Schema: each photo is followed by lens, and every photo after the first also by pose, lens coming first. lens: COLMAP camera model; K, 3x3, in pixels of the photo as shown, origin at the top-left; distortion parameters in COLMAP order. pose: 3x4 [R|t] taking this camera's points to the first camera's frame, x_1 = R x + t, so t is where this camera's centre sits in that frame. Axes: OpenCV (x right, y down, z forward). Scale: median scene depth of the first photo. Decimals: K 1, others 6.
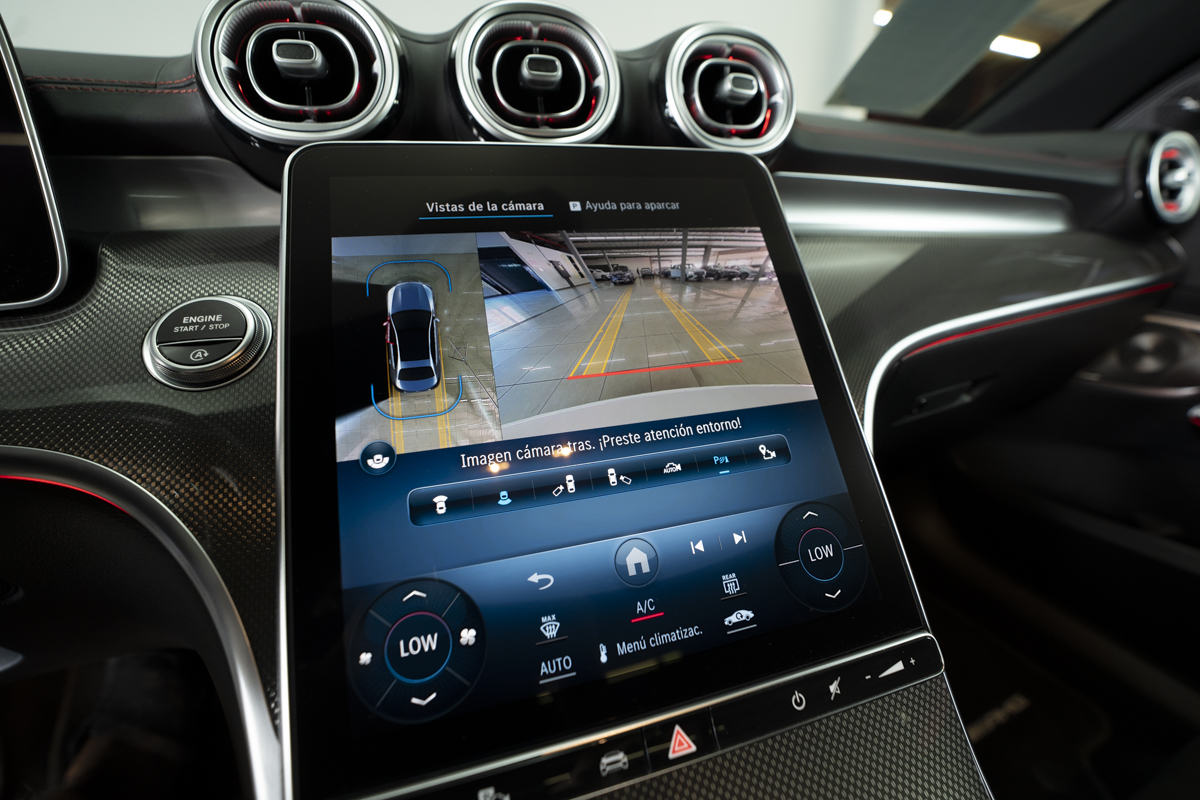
lens RADIAL K [[483.7, 0, 600.0], [0, 483.7, 400.0], [0, 0, 1]] dist [-0.037483, 0.006026]
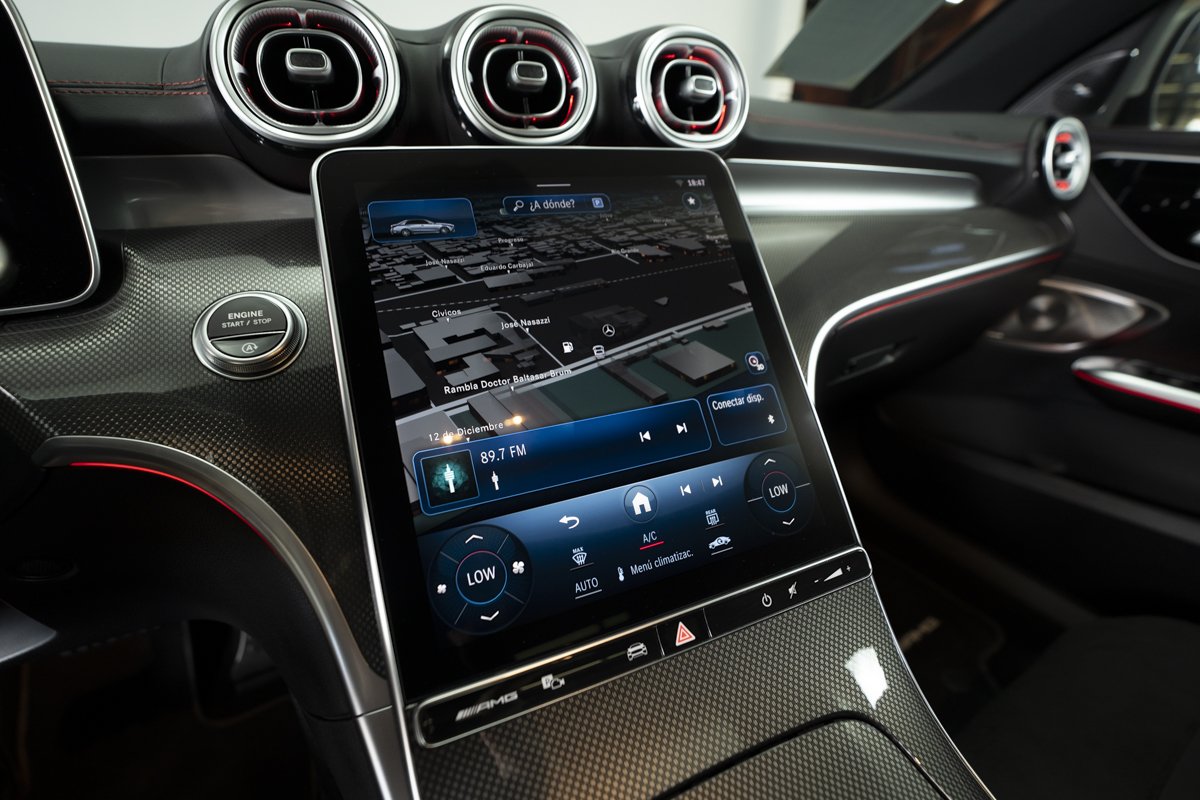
lens RADIAL K [[502.1, 0, 575.0], [0, 502.1, 401.2], [0, 0, 1]] dist [-0.025117, 0.000008]
pose [[0.994984, -0.038394, 0.092369, -0.172246], [0.031771, 0.996888, 0.072139, -0.026688], [-0.094852, -0.068843, 0.993108, -0.225407]]
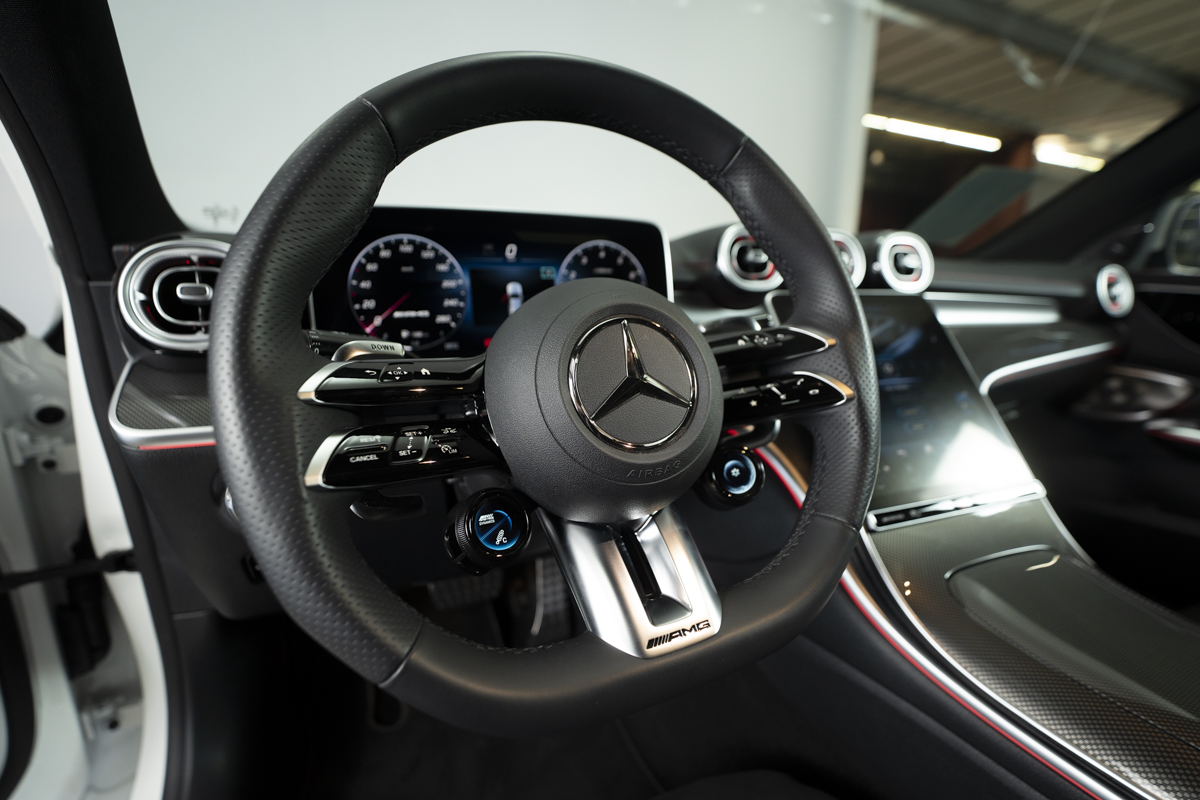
lens RADIAL K [[470.2, 0, 600.0], [0, 470.2, 400.0], [0, 0, 1]] dist [-0.014968, -0.000027]
pose [[0.999945, -0.005463, 0.008915, -1.501424], [0.006676, 0.989806, -0.142266, 0.351992], [-0.008047, 0.142318, 0.989788, -1.359876]]
